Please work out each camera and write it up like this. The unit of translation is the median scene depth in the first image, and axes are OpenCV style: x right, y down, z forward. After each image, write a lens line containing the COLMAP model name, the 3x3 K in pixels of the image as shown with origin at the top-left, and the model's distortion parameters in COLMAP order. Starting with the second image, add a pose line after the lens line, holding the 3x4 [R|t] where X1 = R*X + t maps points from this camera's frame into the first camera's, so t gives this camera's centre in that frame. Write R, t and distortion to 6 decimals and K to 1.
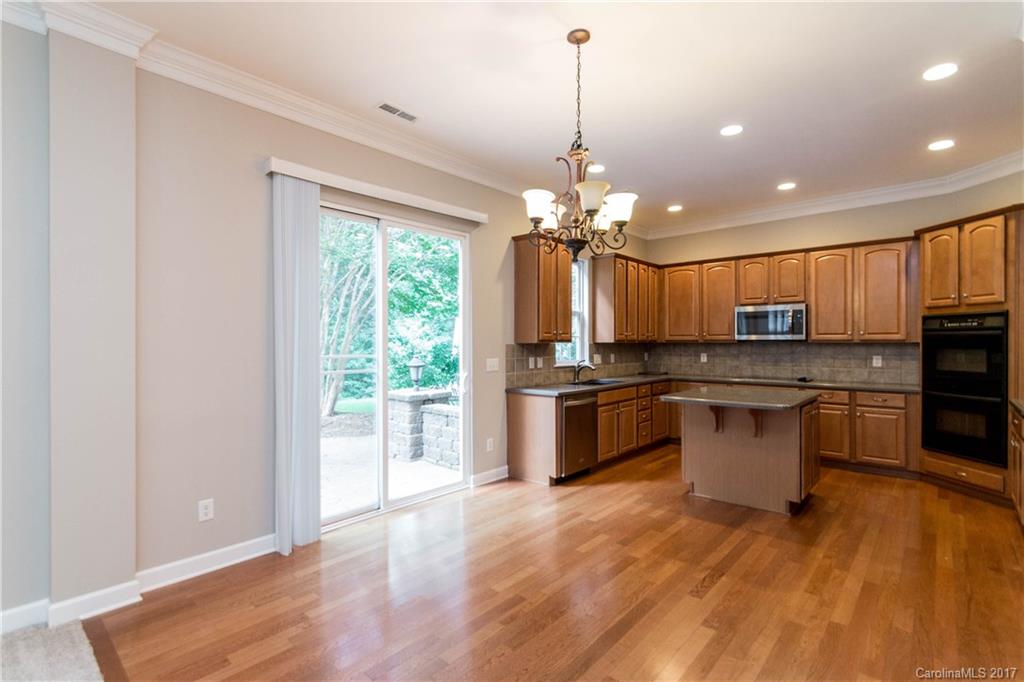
lens RADIAL K [[481.0, 0, 512.0], [0, 481.0, 341.0], [0, 0, 1]] dist [0.000199, -0.000276]
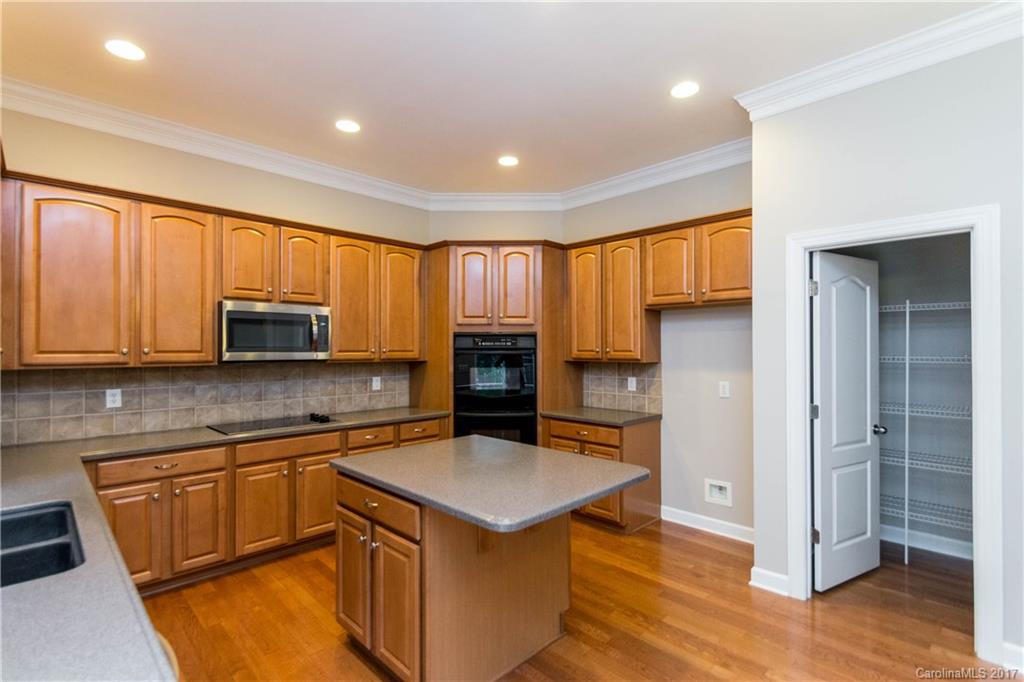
lens RADIAL K [[473.1, 0, 512.0], [0, 473.1, 341.0], [0, 0, 1]] dist [0.002201, 0.000267]
pose [[0.070666, 0.018626, 0.997326, -0.053225], [-0.000816, 0.999826, -0.018615, -0.017171], [-0.997500, 0.000502, 0.070669, 0.724531]]
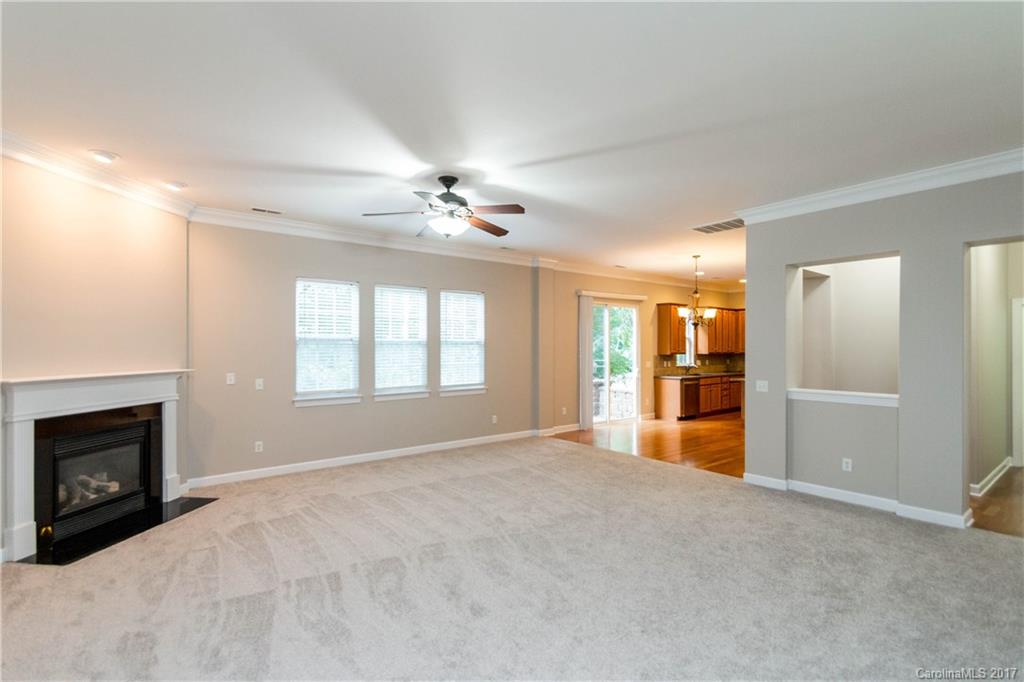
lens RADIAL K [[473.1, 0, 512.0], [0, 473.1, 341.0], [0, 0, 1]] dist [0.002201, 0.000267]
pose [[0.983523, 0.000910, -0.180781, -0.228210], [-0.002839, 0.999942, -0.010408, -0.029108], [0.180761, 0.010750, 0.983468, -1.053702]]
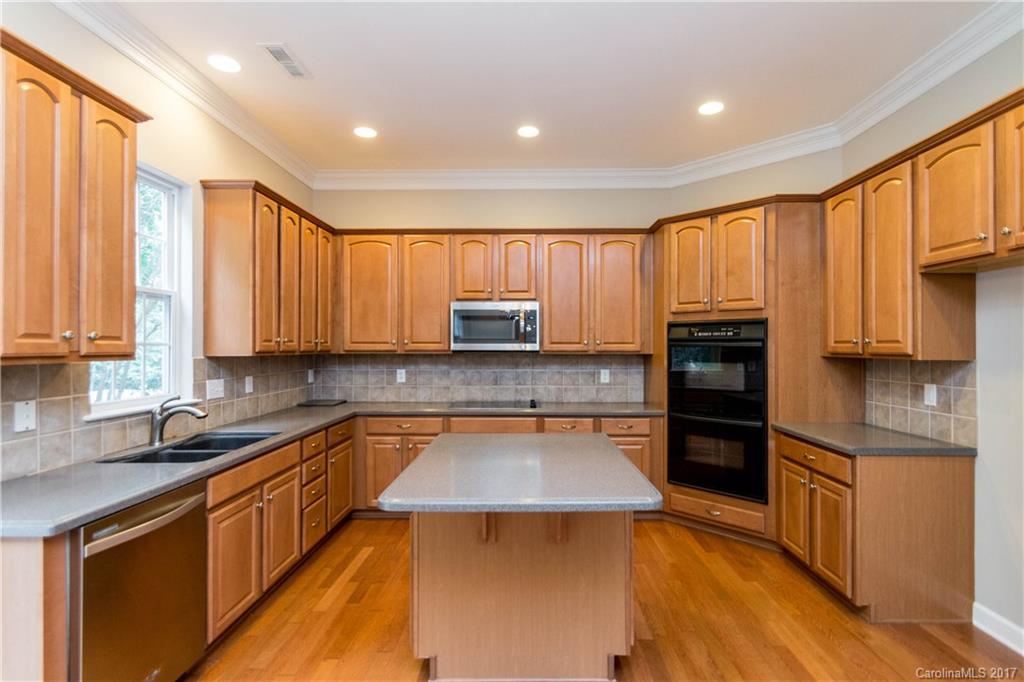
lens RADIAL K [[489.3, 0, 524.4], [0, 489.3, 343.8], [0, 0, 1]] dist [-0.000848, -0.000679]
pose [[0.756474, 0.005947, 0.653997, 0.100590], [-0.003423, 0.999981, -0.005134, -0.009297], [-0.654015, 0.001645, 0.756480, 0.461494]]
